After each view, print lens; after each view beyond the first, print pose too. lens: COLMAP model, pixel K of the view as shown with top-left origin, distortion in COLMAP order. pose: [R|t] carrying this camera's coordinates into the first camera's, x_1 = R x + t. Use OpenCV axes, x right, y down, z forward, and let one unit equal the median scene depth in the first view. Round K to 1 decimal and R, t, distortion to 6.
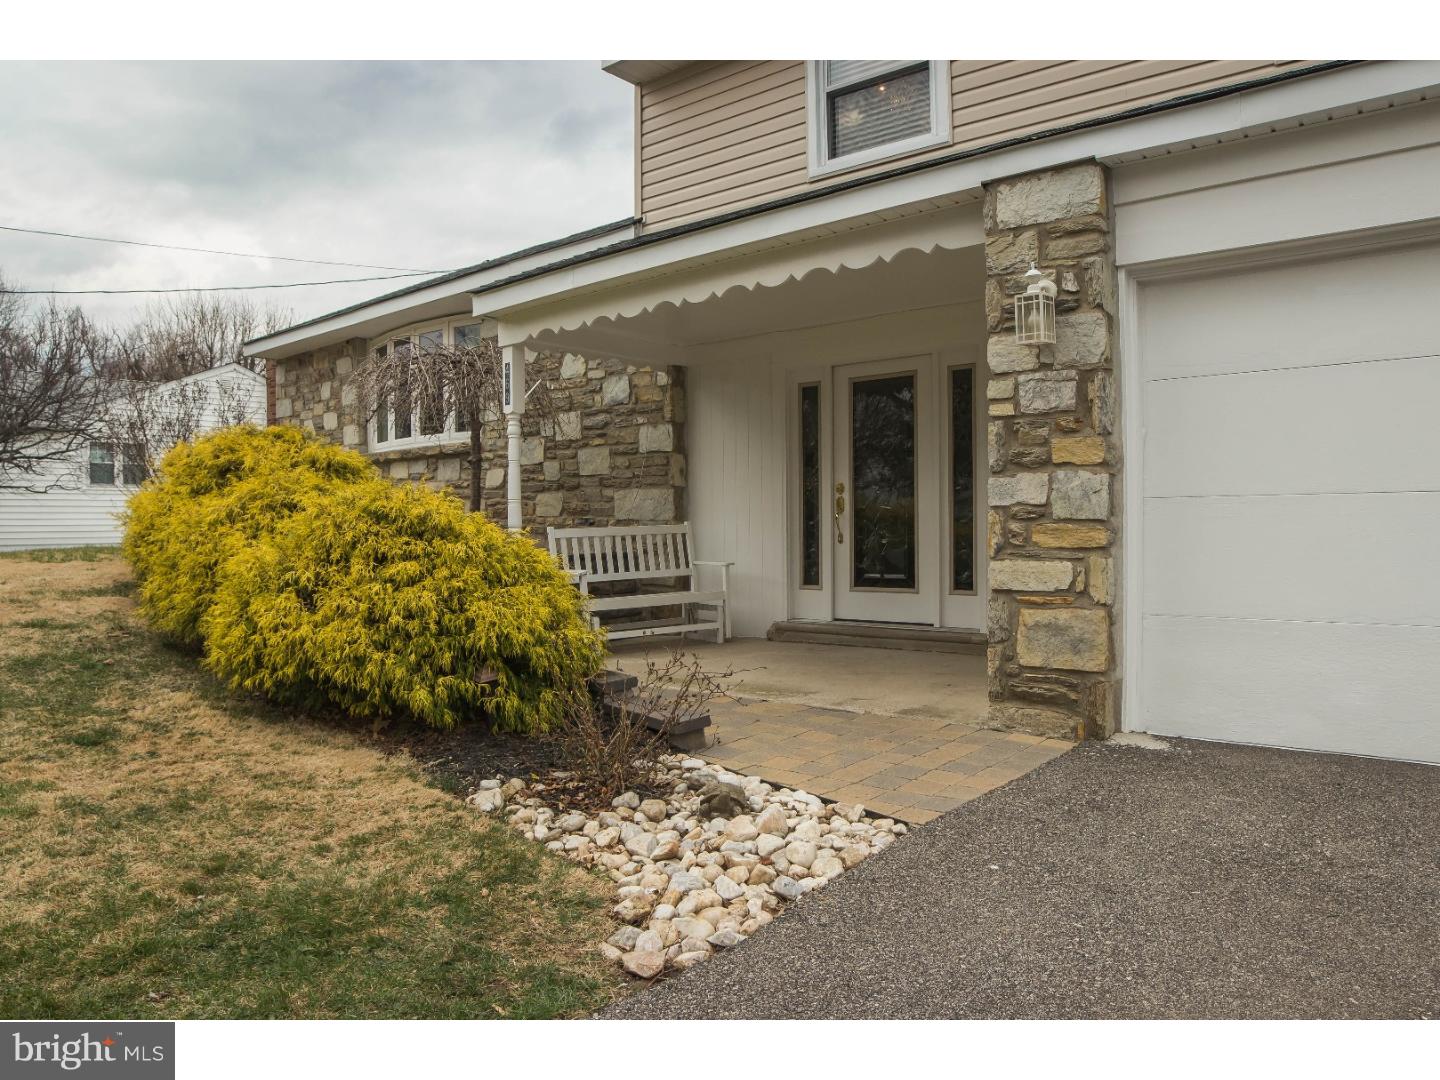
lens RADIAL K [[939.8, 0, 682.2], [0, 939.8, 550.3], [0, 0, 1]] dist [-0.104984, 0.047607]
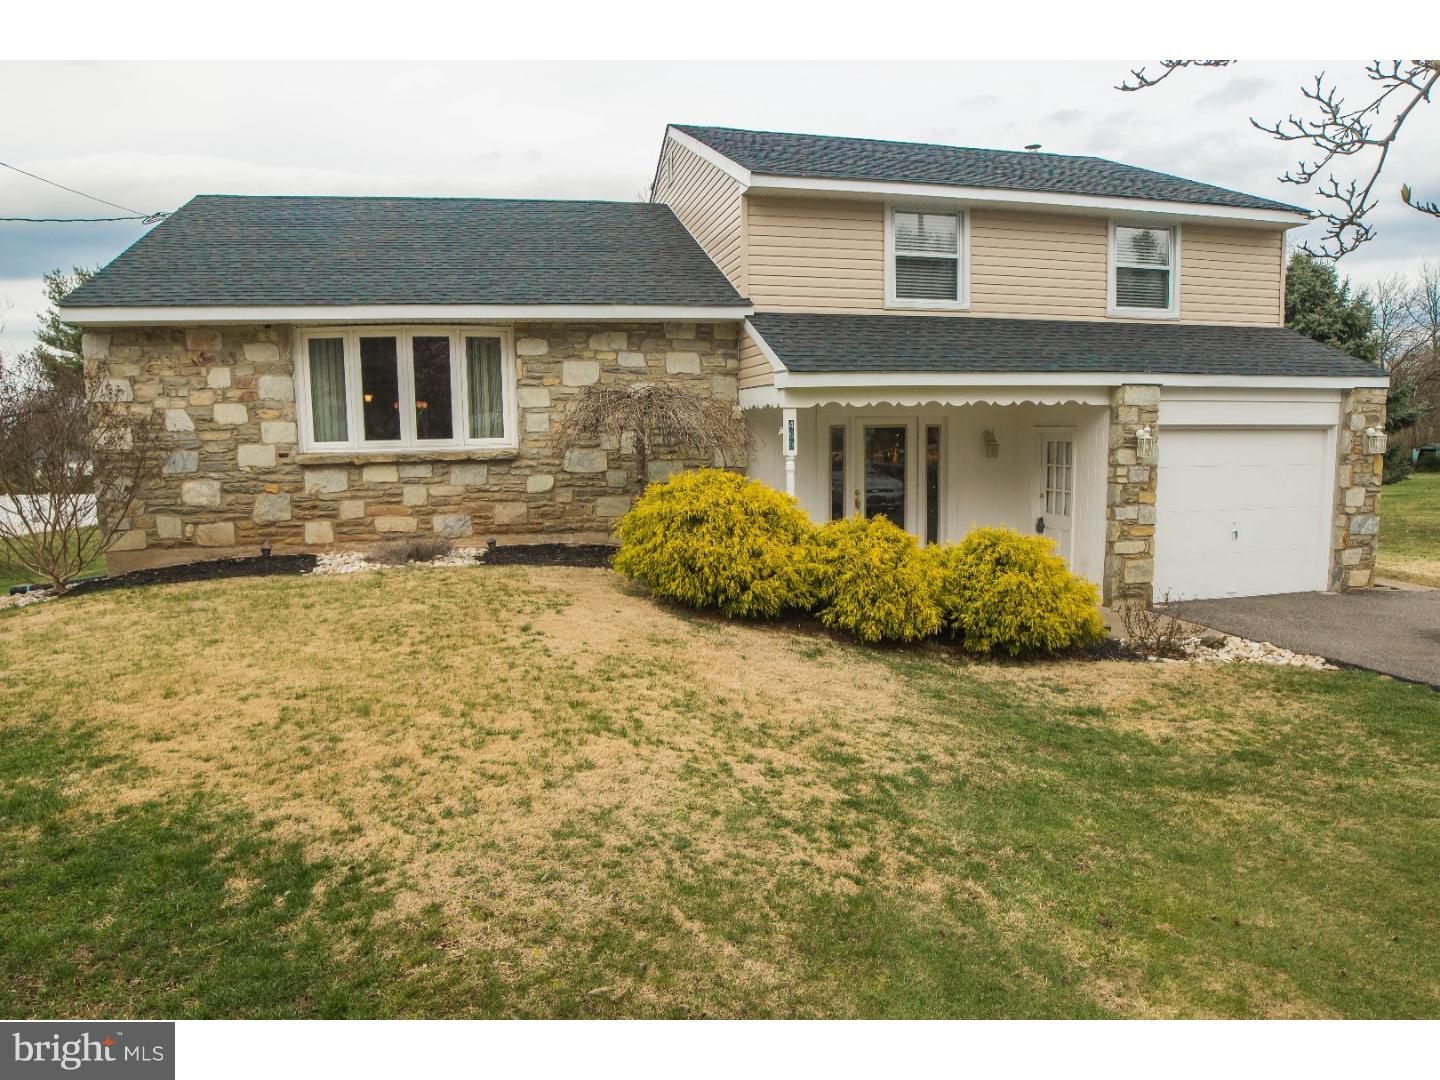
lens RADIAL K [[939.8, 0, 682.2], [0, 939.8, 550.3], [0, 0, 1]] dist [-0.104984, 0.047607]
pose [[0.634817, -0.099171, 0.766272, -2.263589], [0.030988, 0.994199, 0.102997, -0.254401], [-0.772041, -0.041639, 0.634208, 0.358054]]
